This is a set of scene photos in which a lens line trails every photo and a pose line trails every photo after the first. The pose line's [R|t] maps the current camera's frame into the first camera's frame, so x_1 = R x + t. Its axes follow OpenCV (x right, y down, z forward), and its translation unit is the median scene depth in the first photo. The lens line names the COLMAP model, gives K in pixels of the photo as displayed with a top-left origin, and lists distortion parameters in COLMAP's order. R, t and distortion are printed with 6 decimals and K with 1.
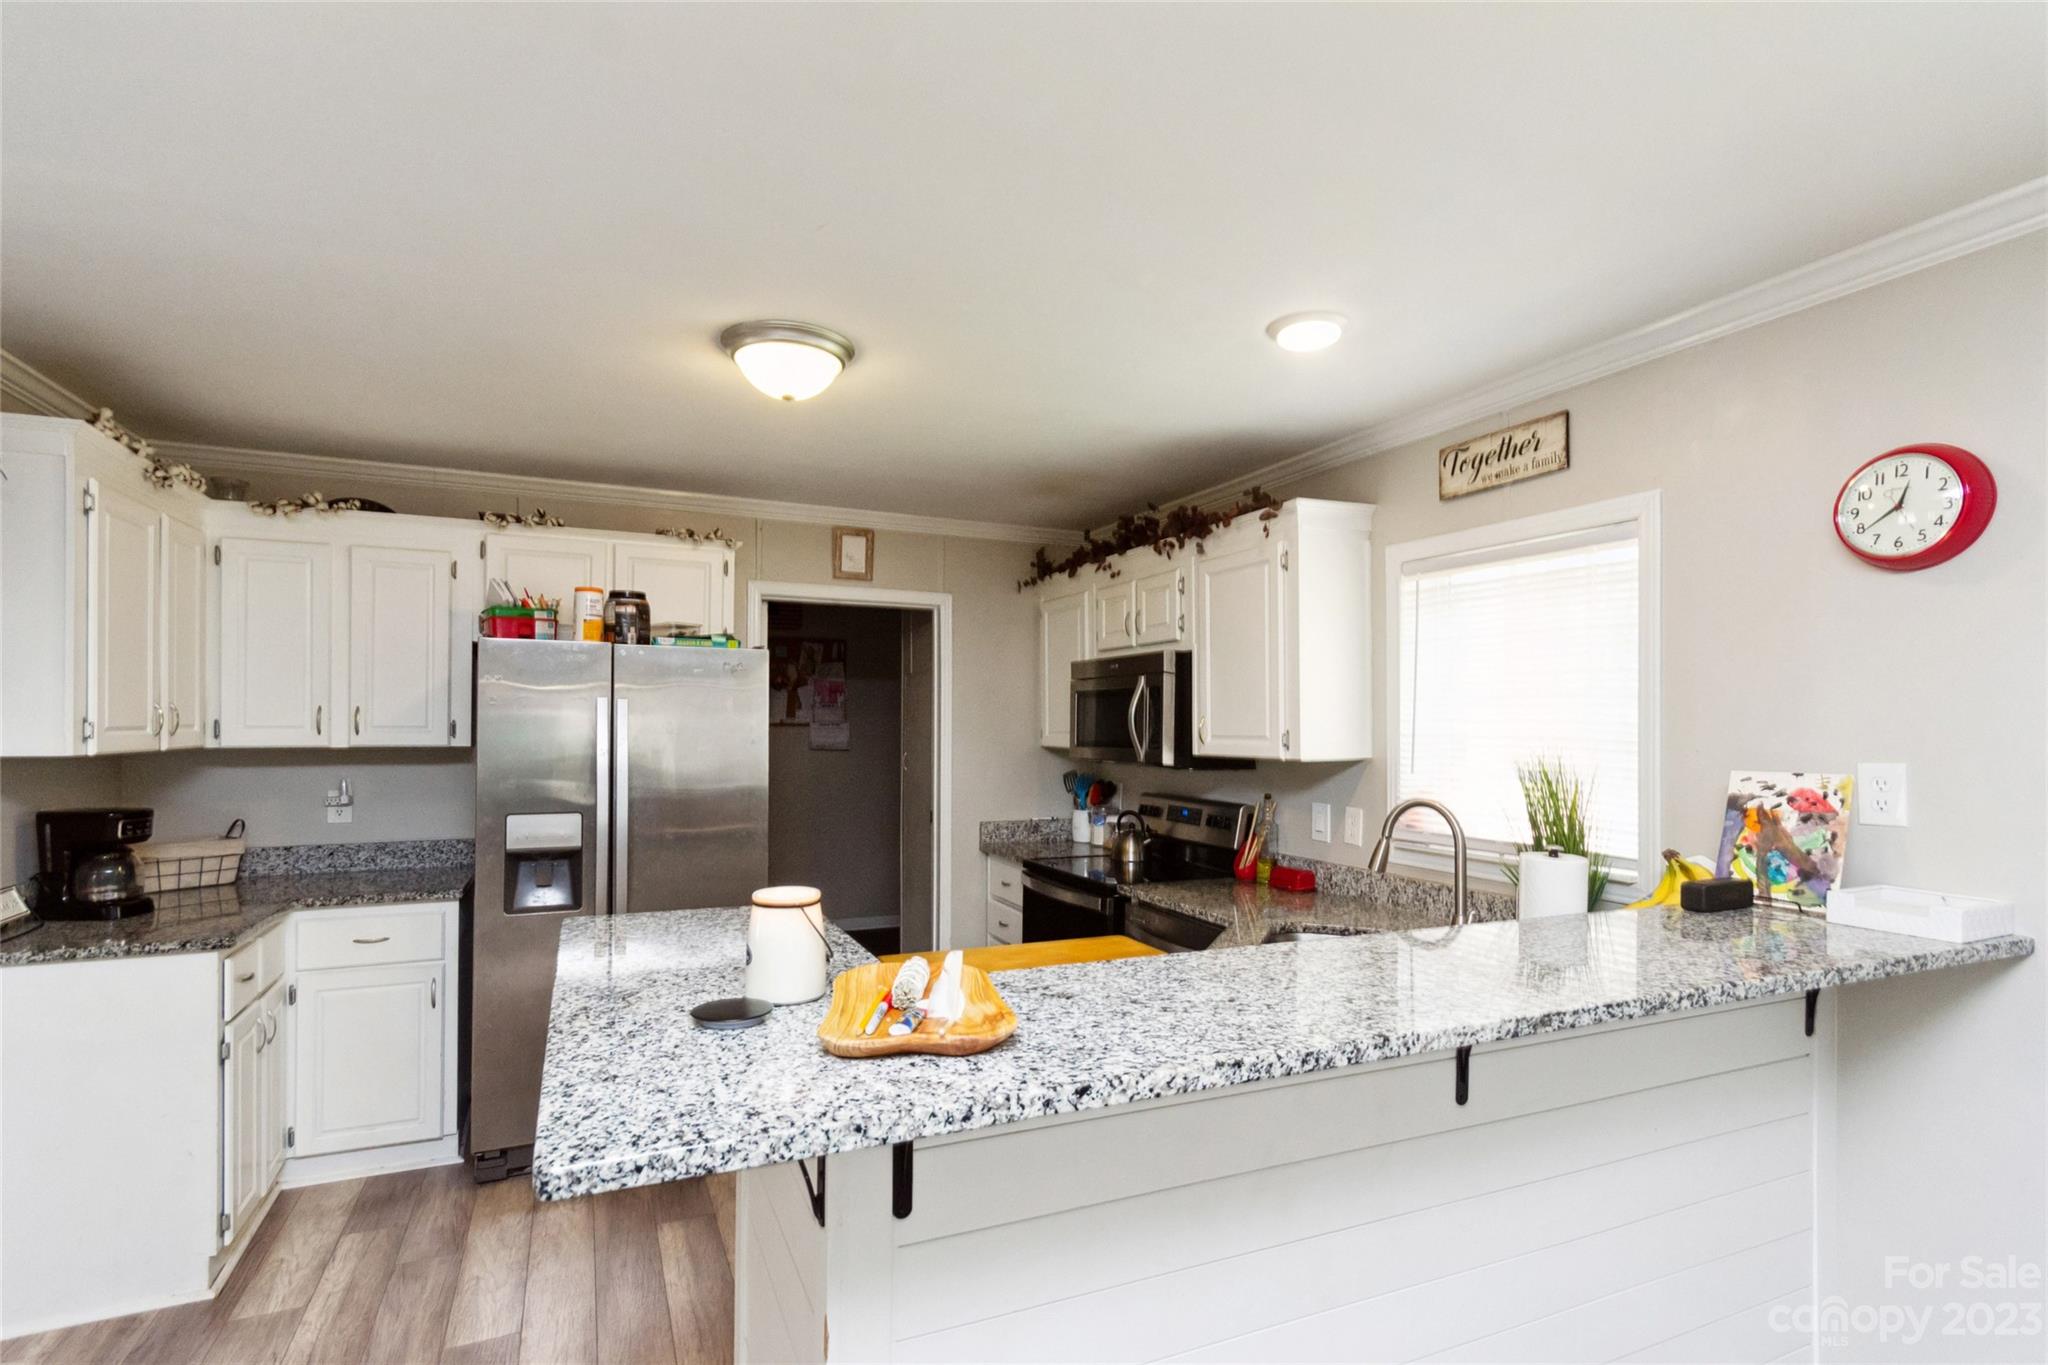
lens RADIAL K [[994.6, 0, 1010.6], [0, 994.6, 721.0], [0, 0, 1]] dist [0.004689, 0.000778]
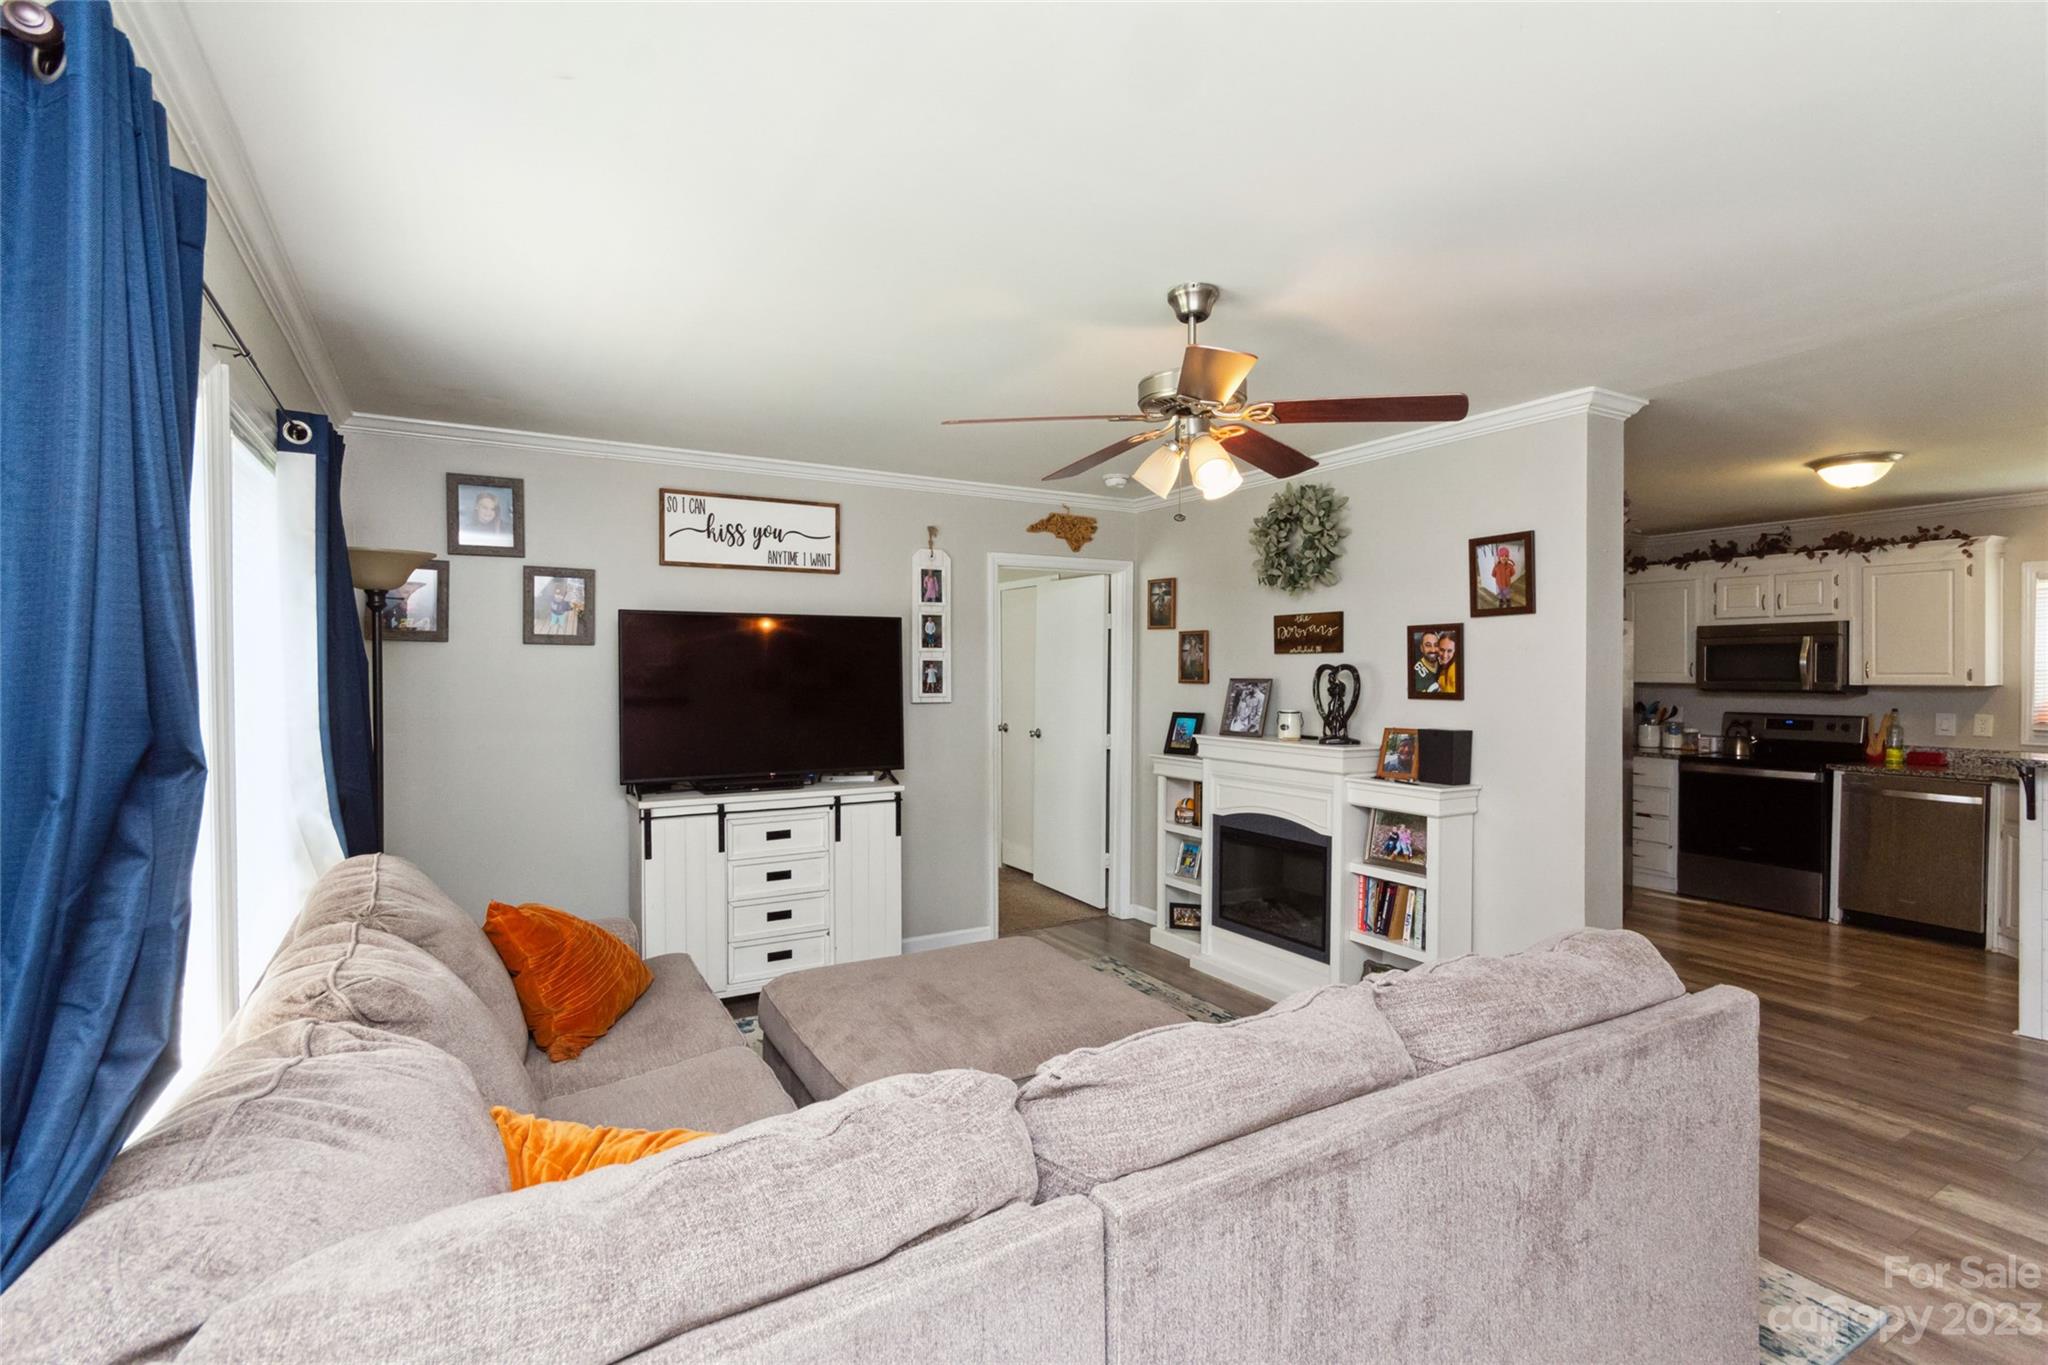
lens RADIAL K [[955.9, 0, 1030.4], [0, 955.9, 684.3], [0, 0, 1]] dist [0.007265, 0.000799]
pose [[0.992229, -0.008100, 0.124159, -1.459534], [0.005825, 0.999809, 0.018676, -0.004632], [-0.124287, -0.017807, 0.992087, -0.425887]]
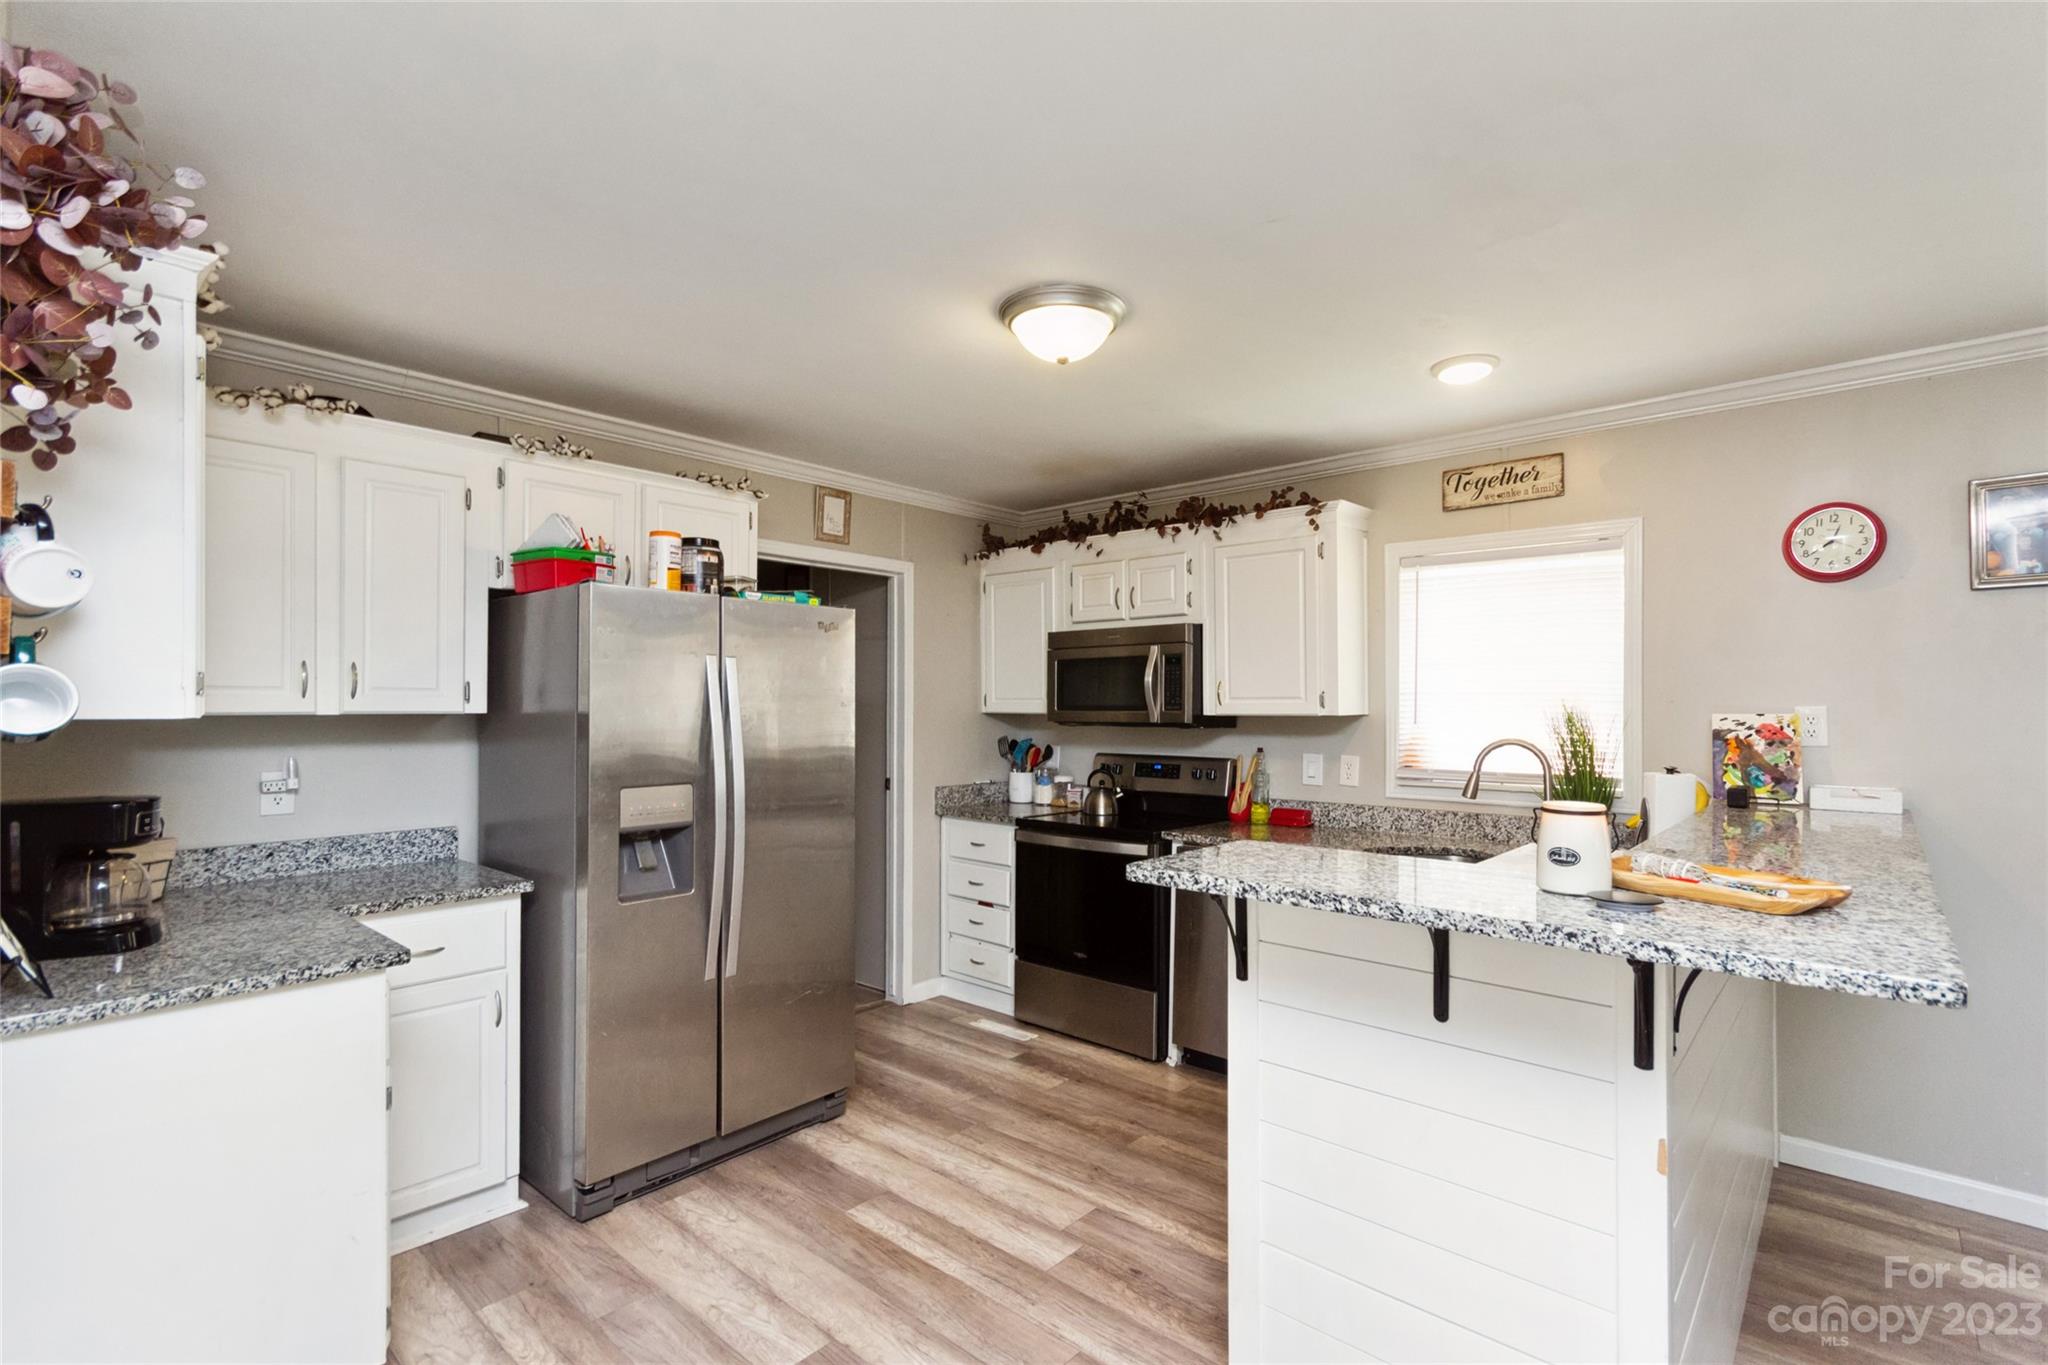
lens RADIAL K [[961.5, 0, 1026.7], [0, 961.5, 703.0], [0, 0, 1]] dist [0.002011, 0.000456]
pose [[0.908922, -0.004299, 0.416945, -0.504022], [0.003058, 0.999989, 0.003644, 0.016972], [-0.416956, -0.002037, 0.908925, 0.088248]]
